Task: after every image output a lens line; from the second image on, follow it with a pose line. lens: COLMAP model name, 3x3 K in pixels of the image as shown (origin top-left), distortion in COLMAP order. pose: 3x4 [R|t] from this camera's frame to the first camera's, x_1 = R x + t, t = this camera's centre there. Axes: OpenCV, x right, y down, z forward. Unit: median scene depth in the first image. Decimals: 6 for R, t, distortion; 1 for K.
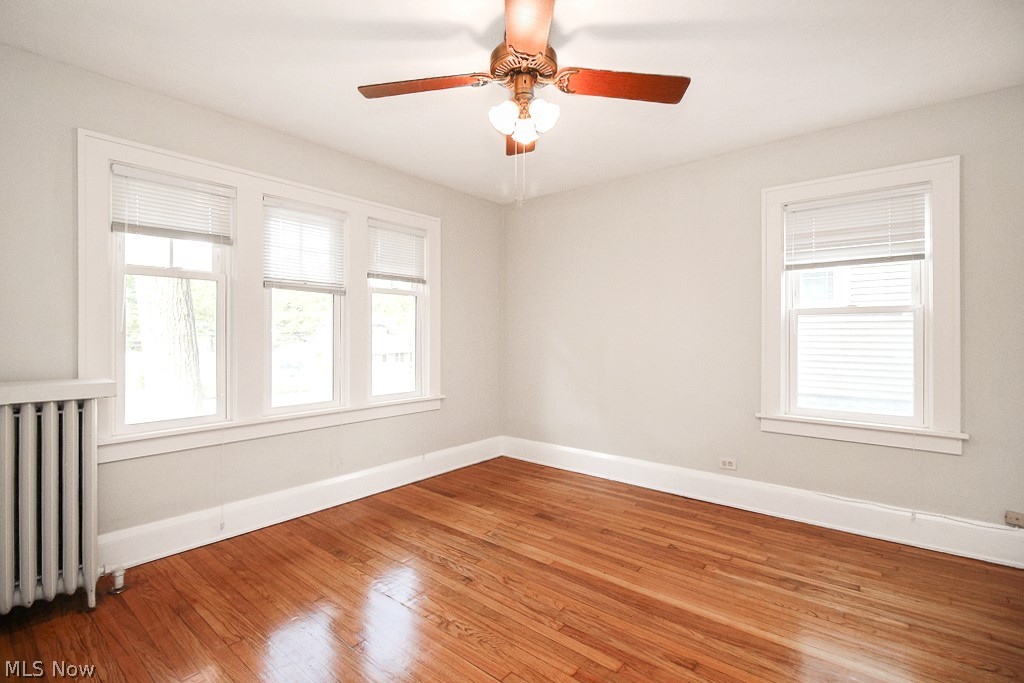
lens RADIAL K [[472.4, 0, 512.0], [0, 472.4, 341.5], [0, 0, 1]] dist [0.000101, -0.000099]
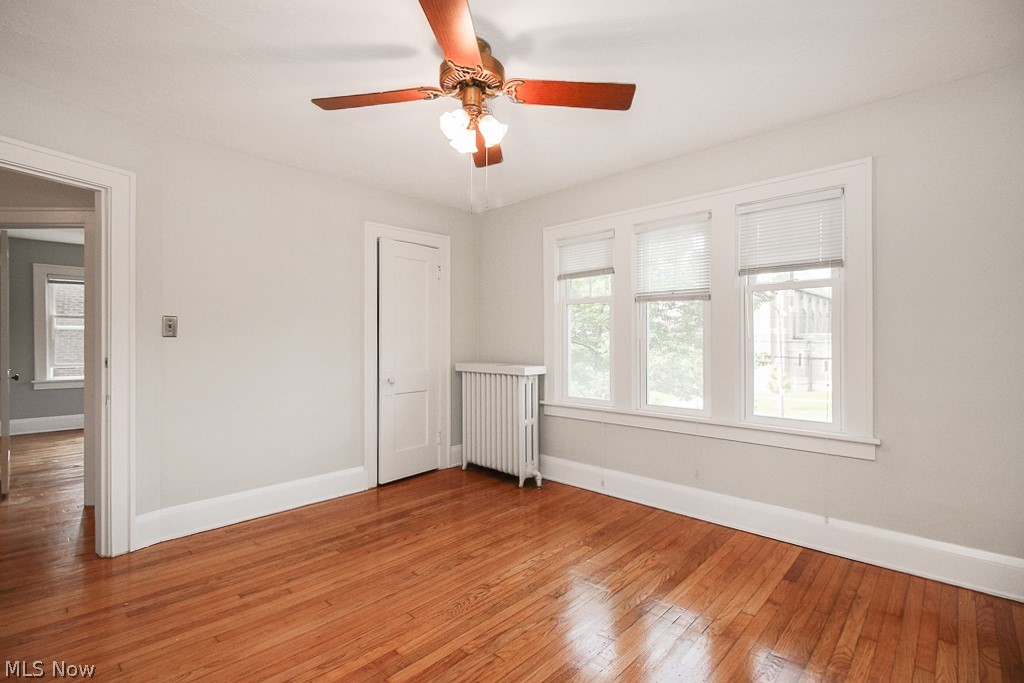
lens RADIAL K [[472.4, 0, 512.0], [0, 472.4, 341.5], [0, 0, 1]] dist [0.000101, -0.000099]
pose [[-0.070595, -0.000437, -0.997505, 0.657303], [-0.017118, 0.999853, 0.000773, -0.009594], [0.997358, 0.017129, -0.070592, 0.728350]]
